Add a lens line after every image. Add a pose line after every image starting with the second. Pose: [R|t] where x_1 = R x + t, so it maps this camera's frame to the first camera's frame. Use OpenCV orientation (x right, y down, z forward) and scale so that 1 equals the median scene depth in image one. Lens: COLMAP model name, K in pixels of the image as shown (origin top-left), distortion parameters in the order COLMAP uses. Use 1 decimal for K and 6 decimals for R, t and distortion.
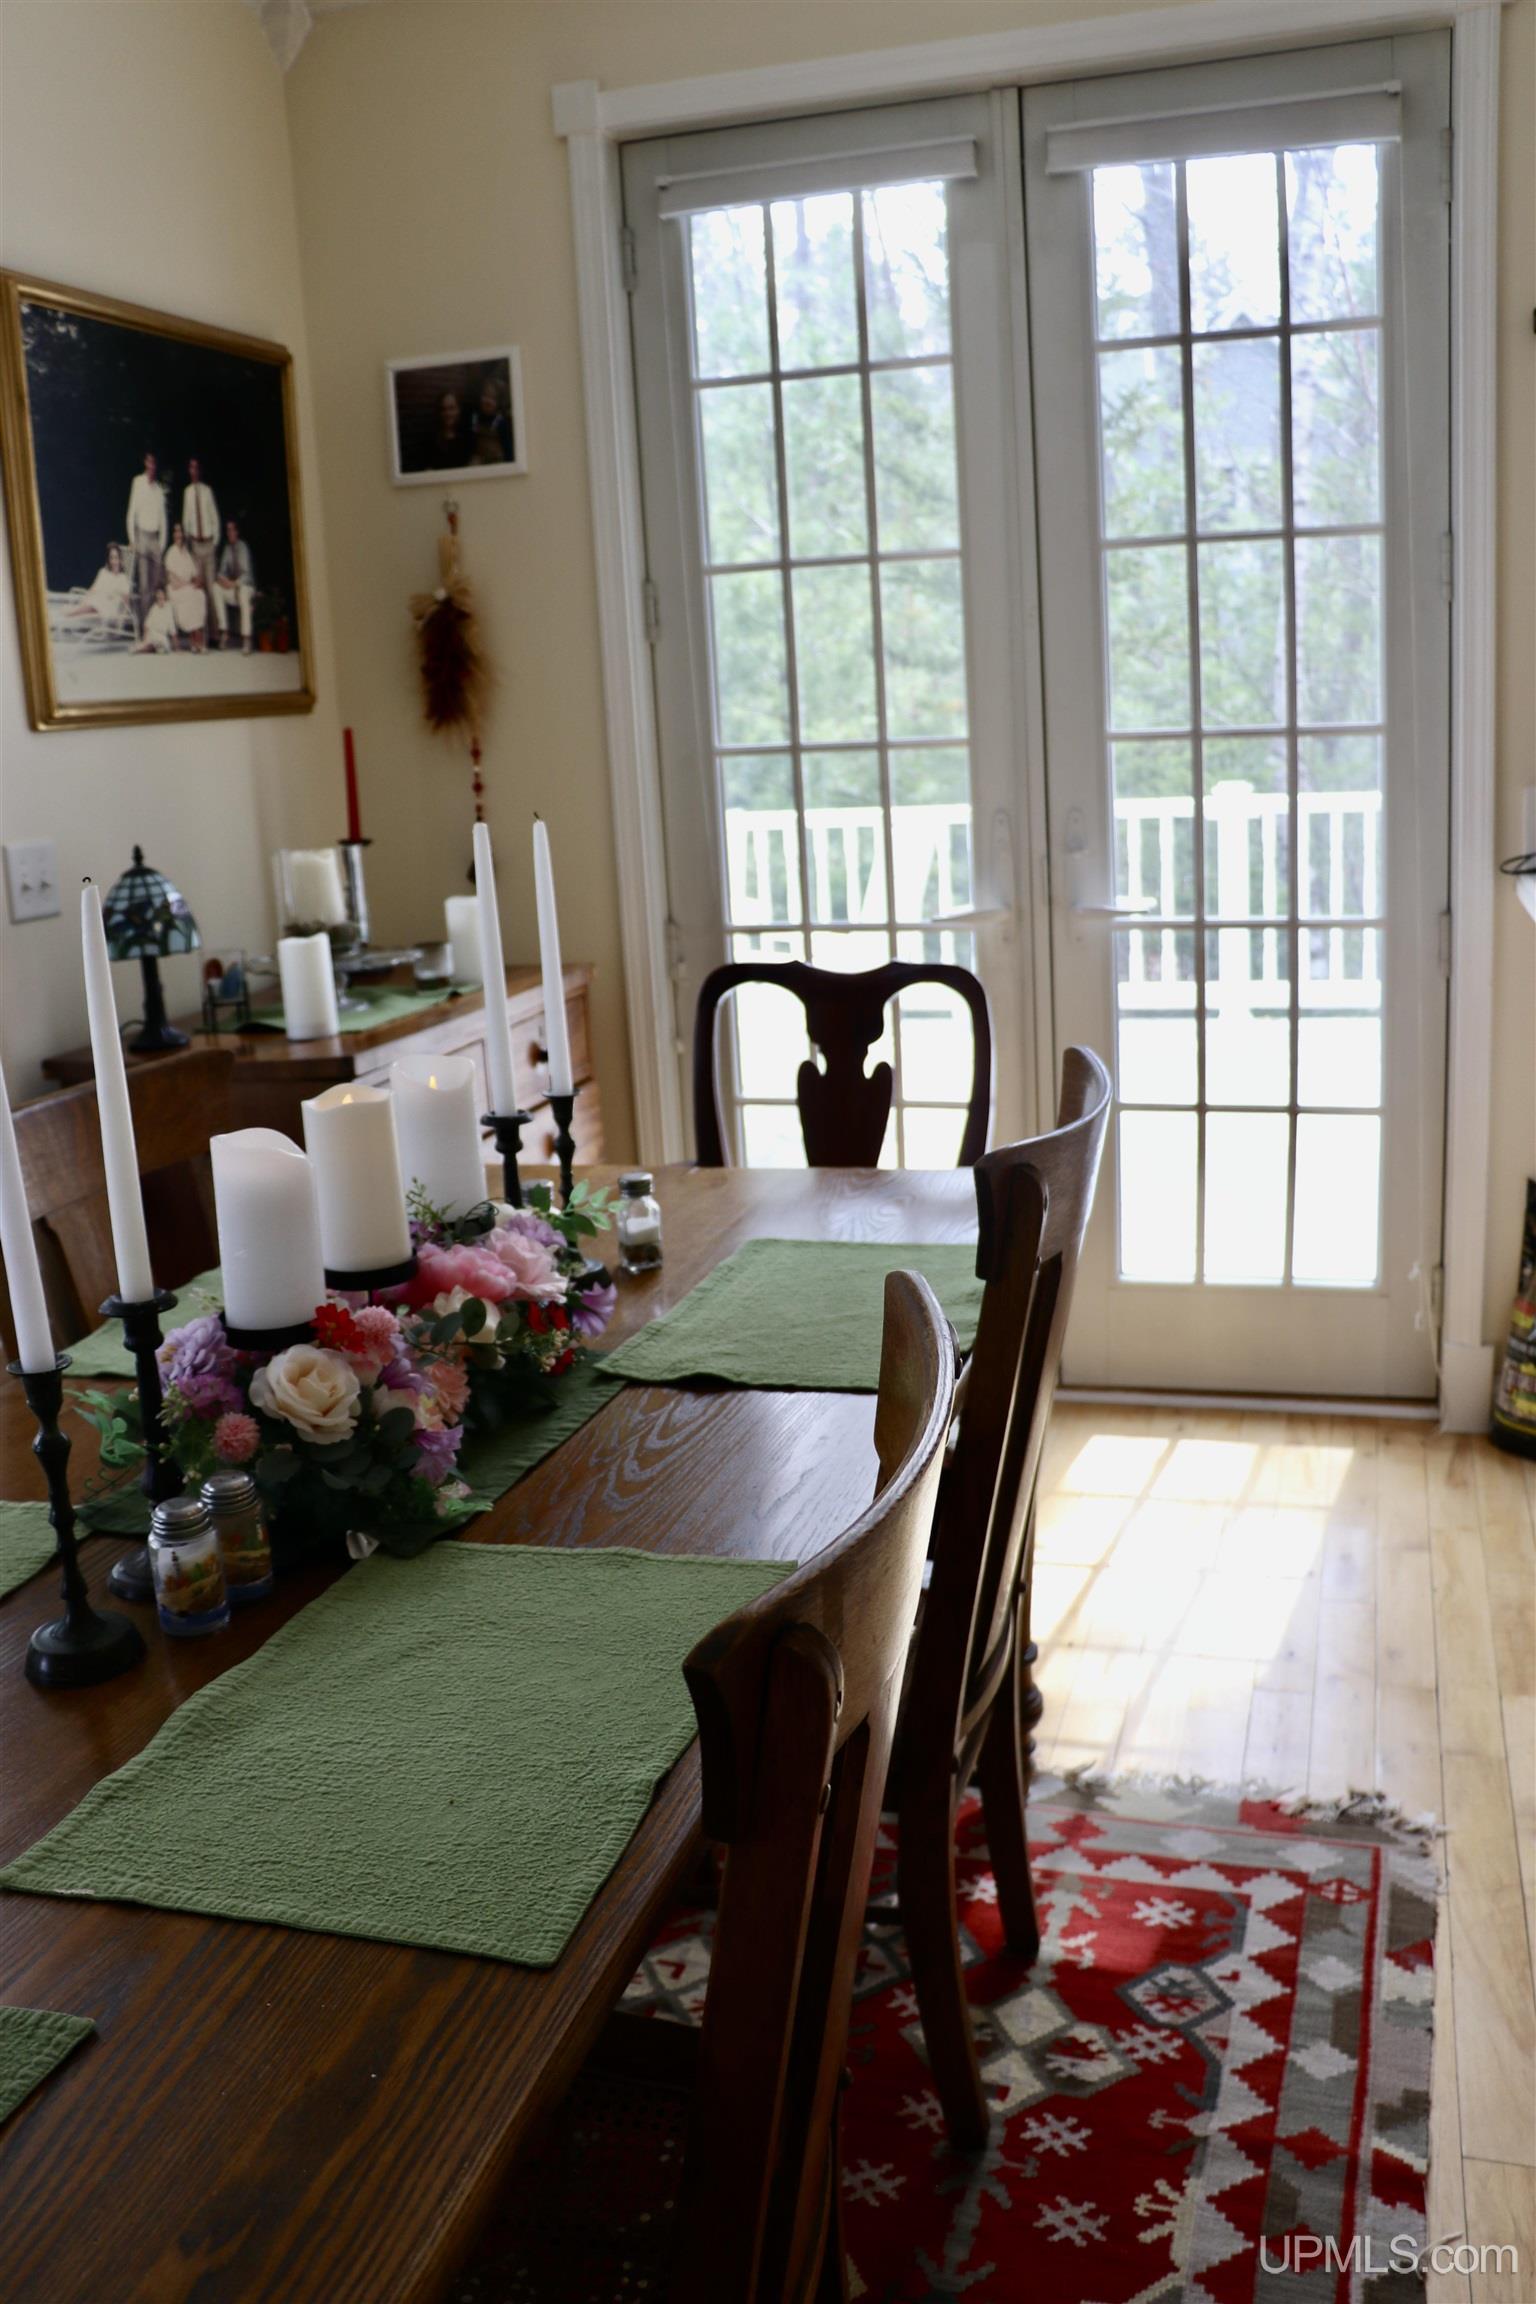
lens RADIAL K [[1986.4, 0, 810.1], [0, 1986.4, 1177.1], [0, 0, 1]] dist [-0.180402, 0.138403]
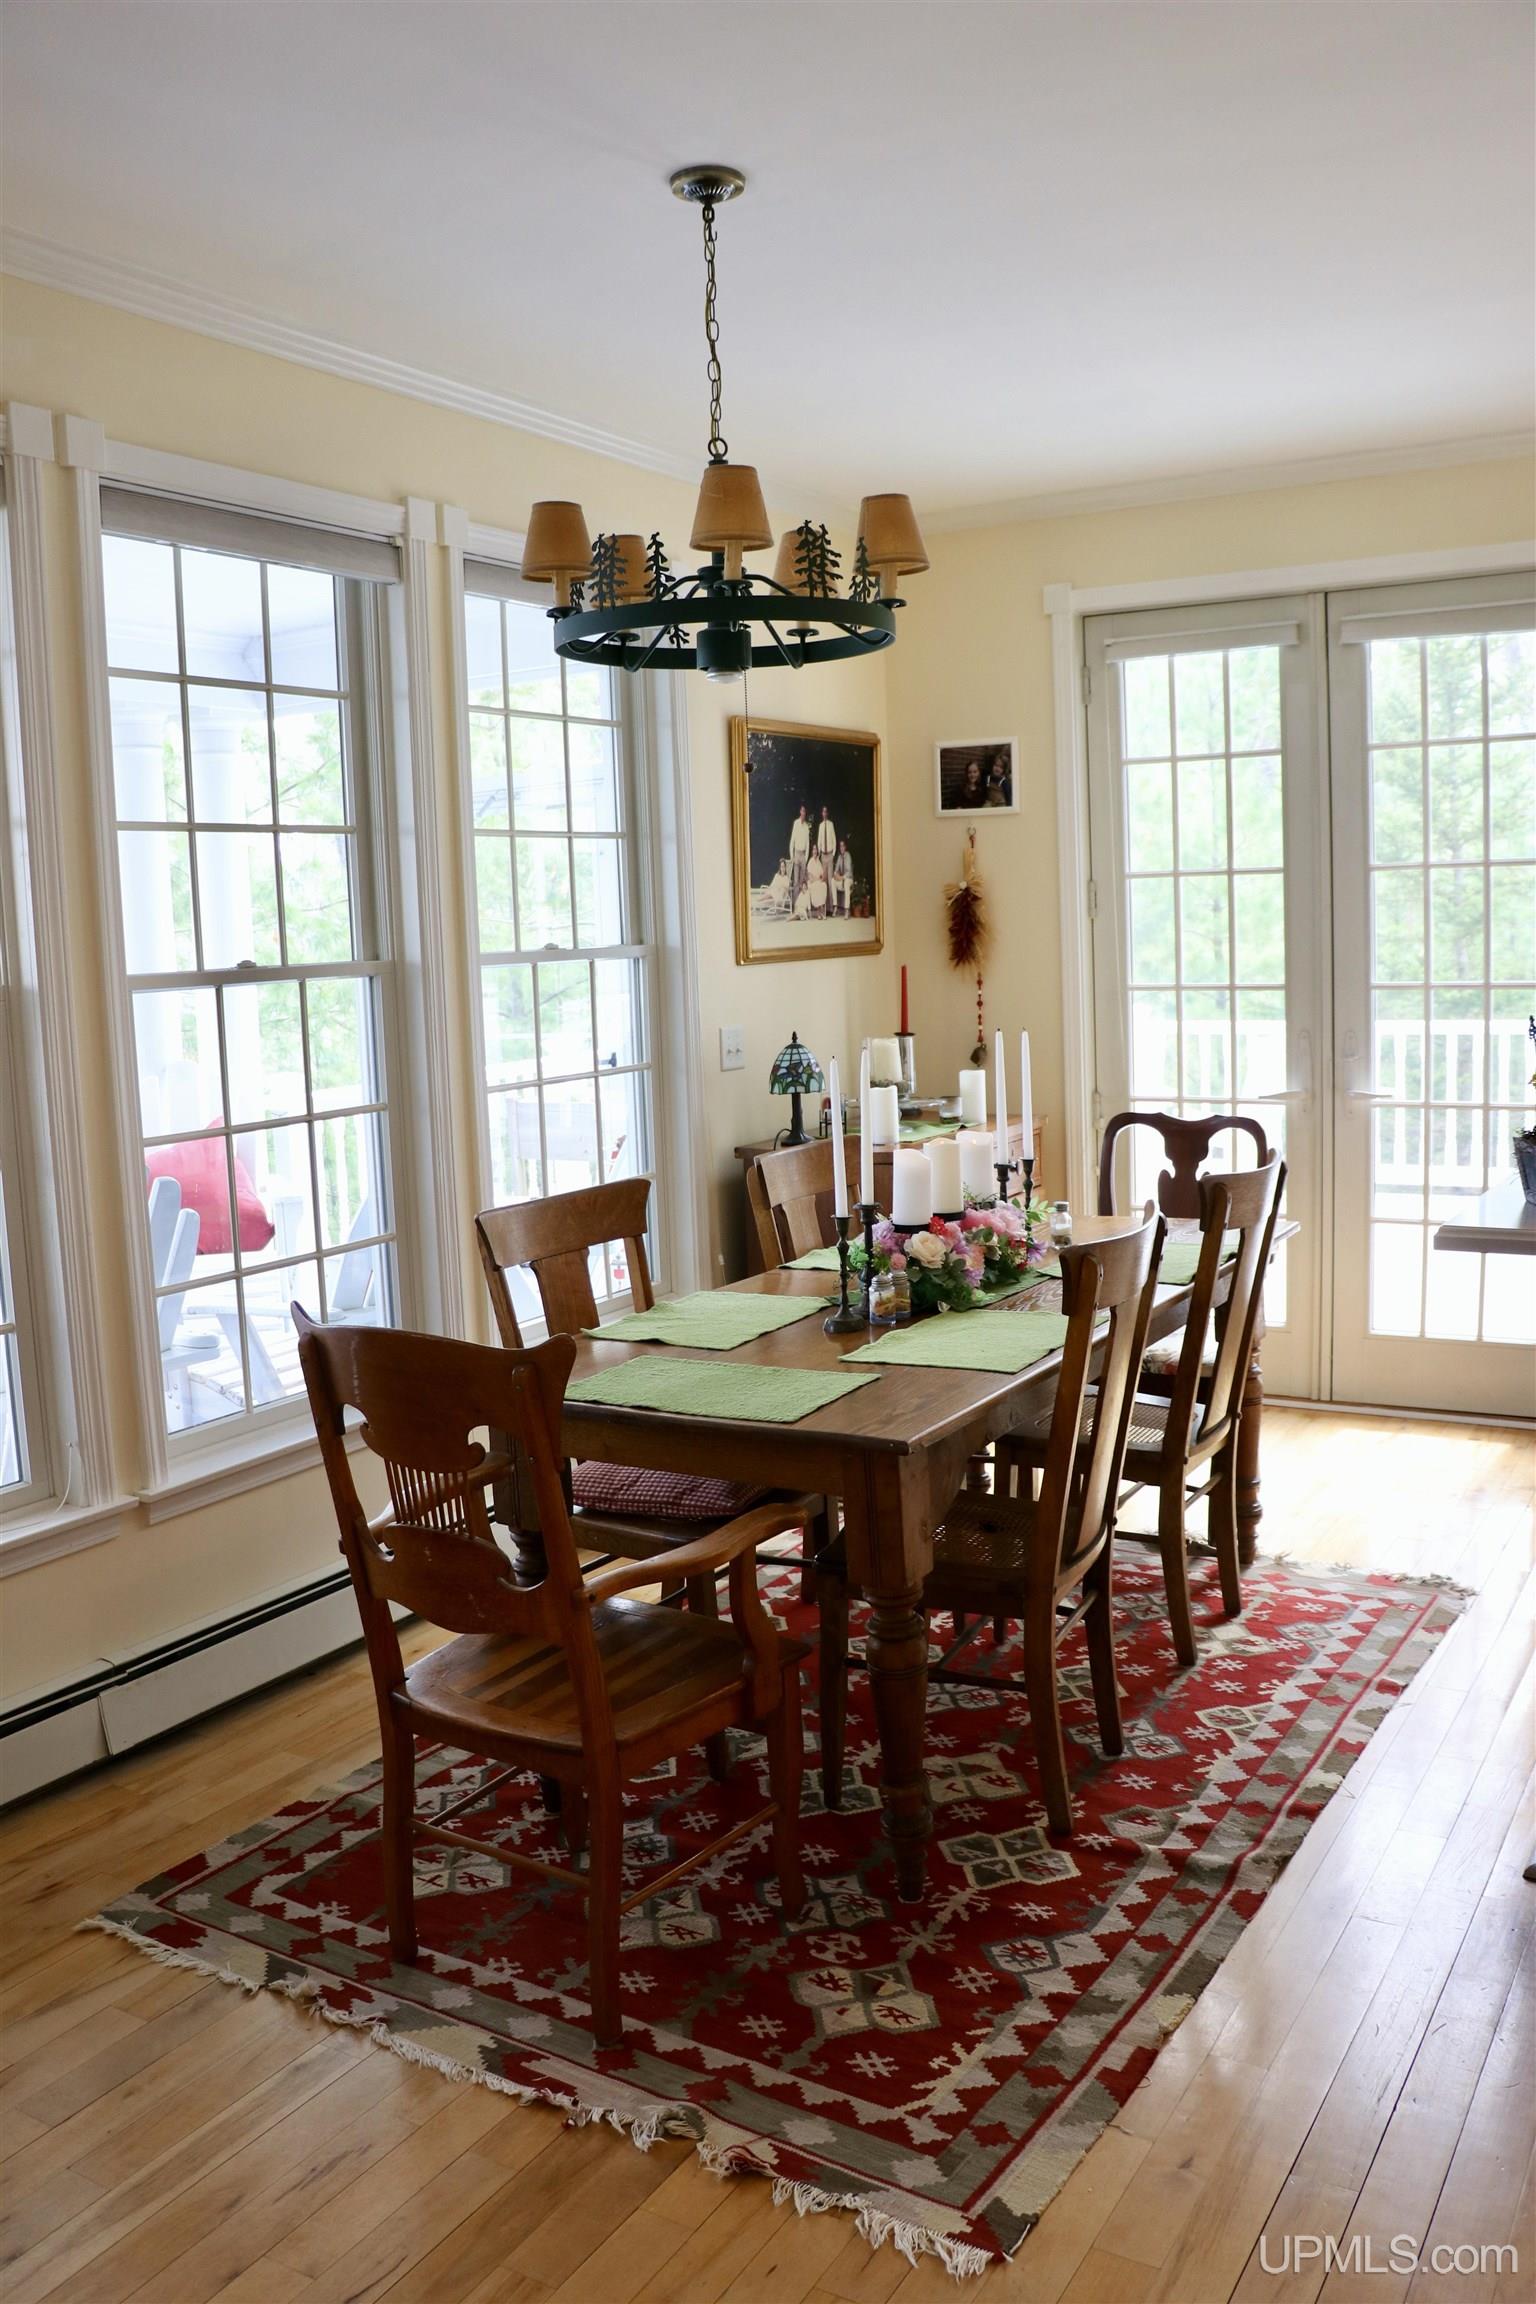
lens RADIAL K [[1986.4, 0, 773.6], [0, 1986.4, 1170.5], [0, 0, 1]] dist [-0.180402, 0.138403]
pose [[0.969119, 0.047732, -0.241928, 0.084757], [-0.071562, 0.993305, -0.090688, 0.123769], [0.235980, 0.105200, 0.966047, -0.759216]]
